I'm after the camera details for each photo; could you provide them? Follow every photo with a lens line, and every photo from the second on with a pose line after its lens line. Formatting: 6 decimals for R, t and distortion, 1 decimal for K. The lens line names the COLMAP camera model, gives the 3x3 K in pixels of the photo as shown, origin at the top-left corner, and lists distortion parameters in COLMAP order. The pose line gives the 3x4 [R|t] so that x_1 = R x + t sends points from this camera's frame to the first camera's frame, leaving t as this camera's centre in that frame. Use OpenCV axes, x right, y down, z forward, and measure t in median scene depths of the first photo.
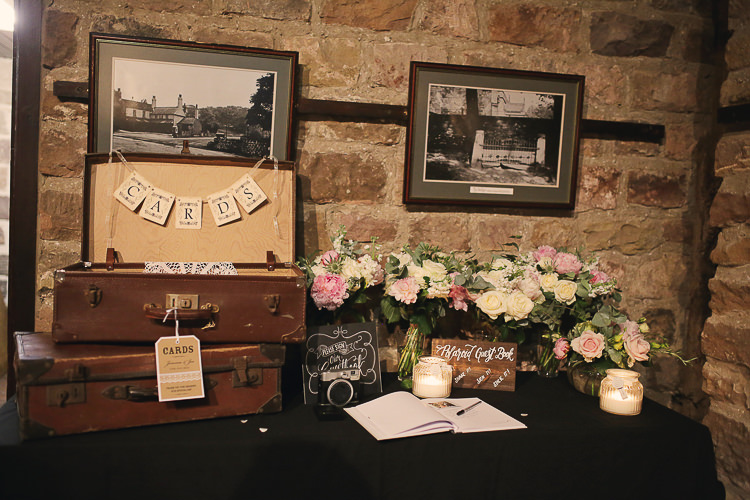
lens RADIAL K [[728.6, 0, 375.0], [0, 728.6, 250.0], [0, 0, 1]] dist [-0.065644, 0.118600]
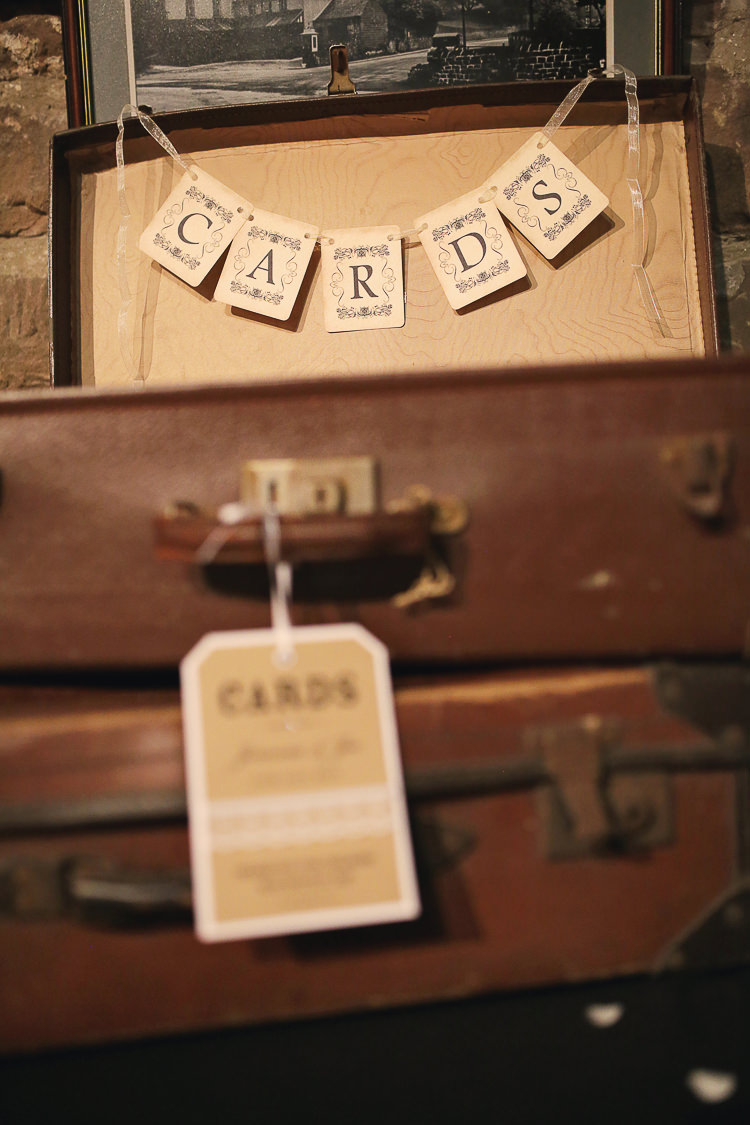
lens RADIAL K [[1092.9, 0, 375.0], [0, 1092.9, 562.5], [0, 0, 1]] dist [-0.065644, 0.118600]
pose [[0.948111, -0.067160, -0.310767, -0.114832], [0.059641, 0.997653, -0.033647, 0.090116], [0.312297, 0.013367, 0.949891, 0.563585]]
